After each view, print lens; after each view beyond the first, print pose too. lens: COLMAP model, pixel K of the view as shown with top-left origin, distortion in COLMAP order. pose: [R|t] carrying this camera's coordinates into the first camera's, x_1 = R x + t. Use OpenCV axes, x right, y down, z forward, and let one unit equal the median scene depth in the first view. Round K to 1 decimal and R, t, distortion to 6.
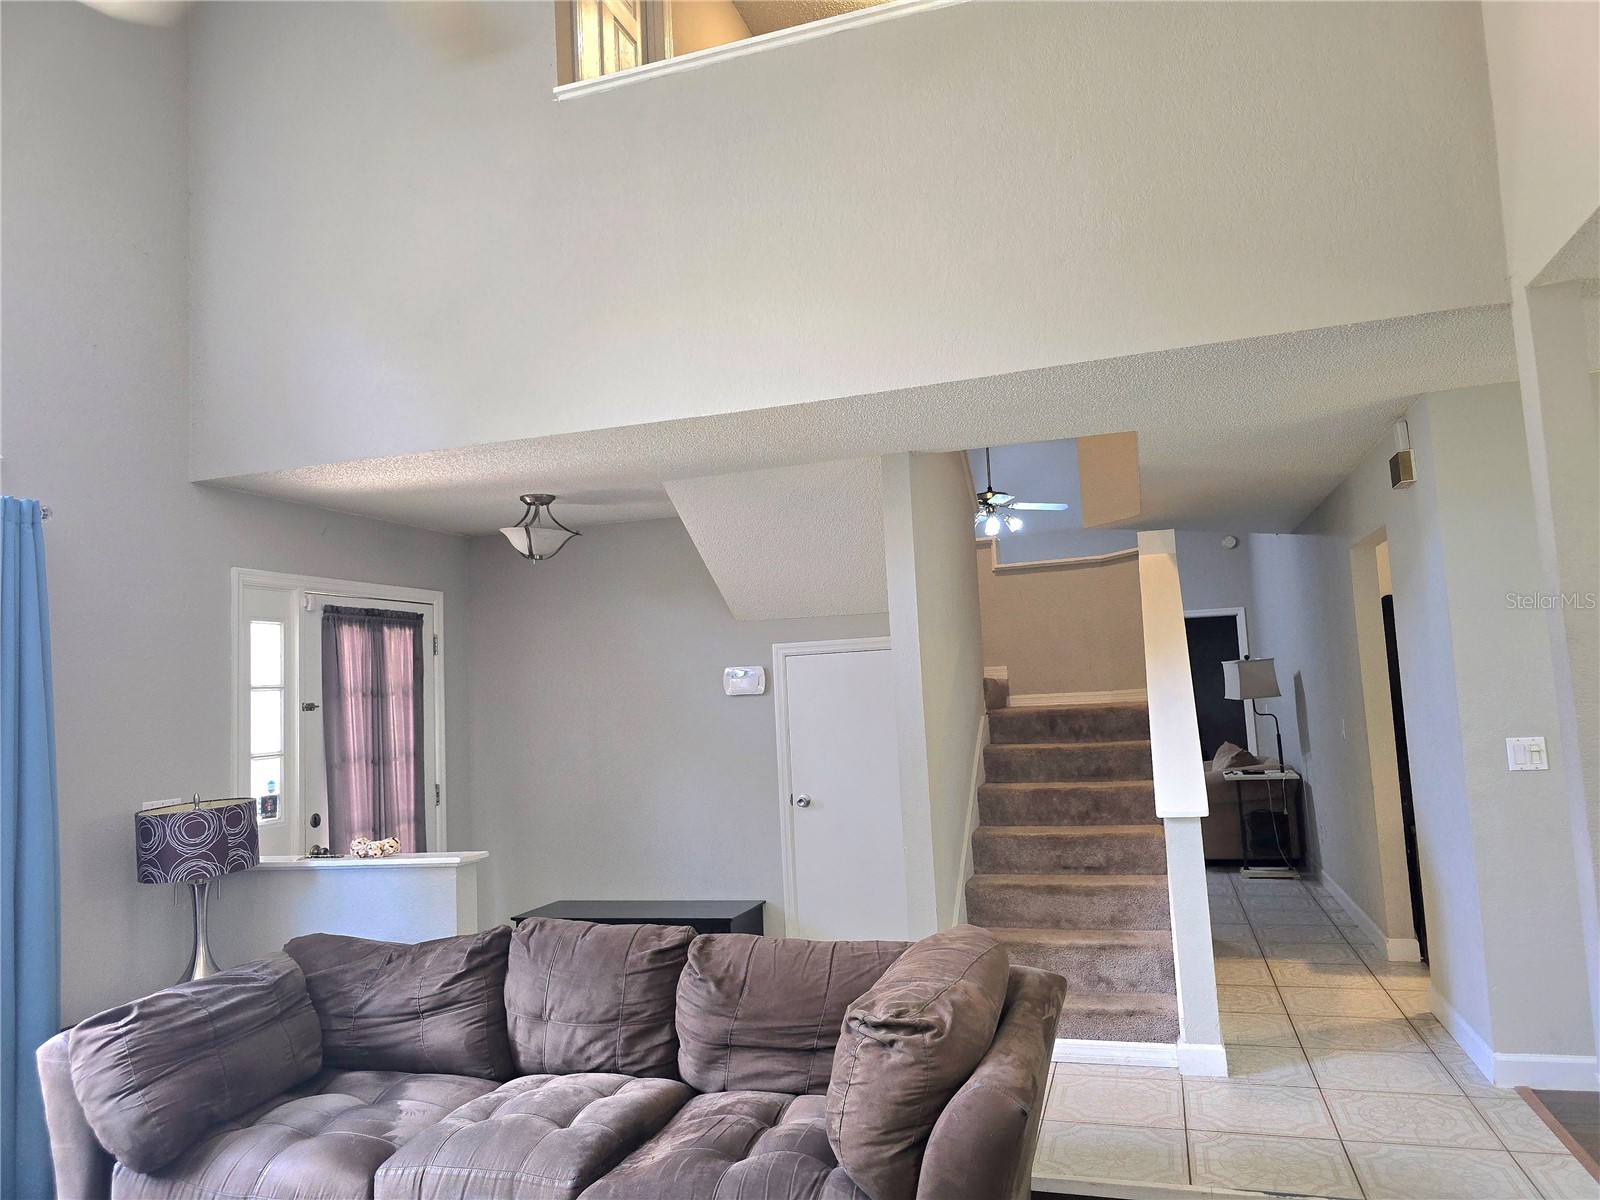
lens RADIAL K [[1073.8, 0, 801.1], [0, 1073.8, 601.6], [0, 0, 1]] dist [0.041452, -0.039276]
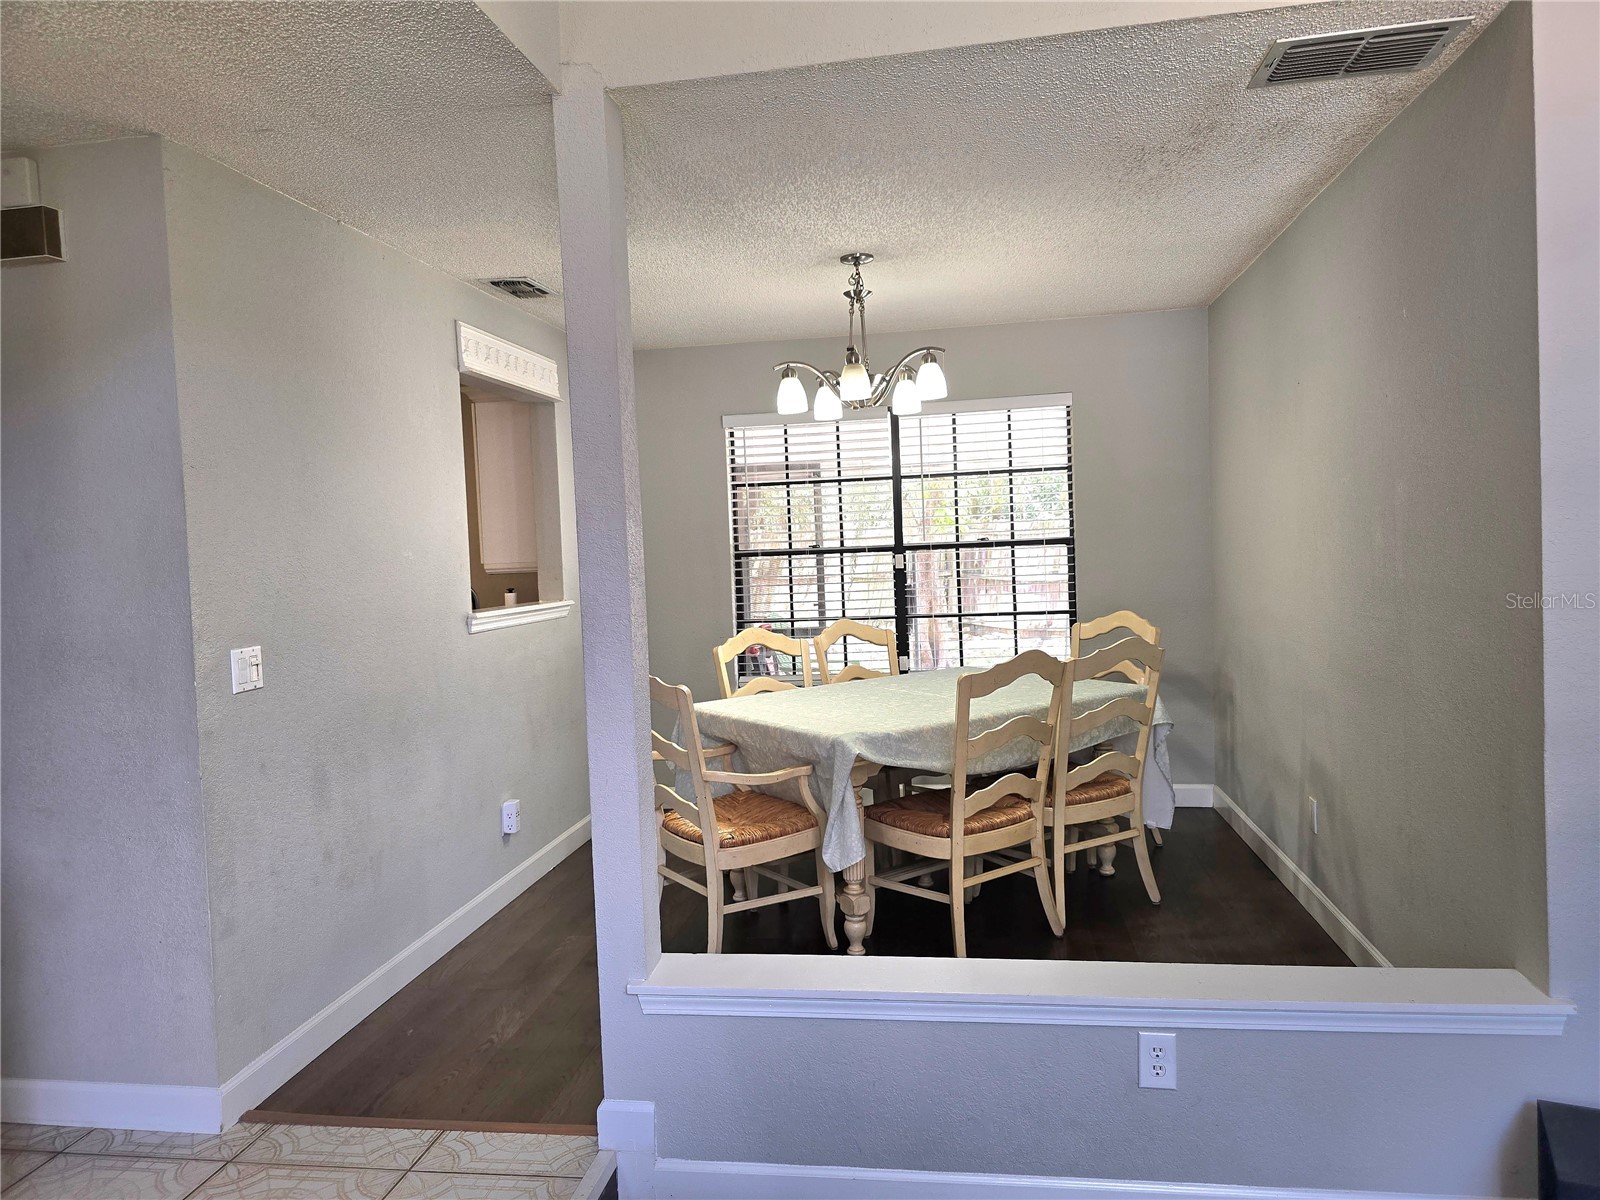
lens RADIAL K [[1073.8, 0, 799.9], [0, 1073.8, 600.9], [0, 0, 1]] dist [0.041452, -0.039276]
pose [[-0.149222, 0.003463, 0.988798, -0.132747], [-0.036878, 0.999279, -0.009065, 0.087096], [-0.988116, -0.037818, -0.148986, 0.747872]]
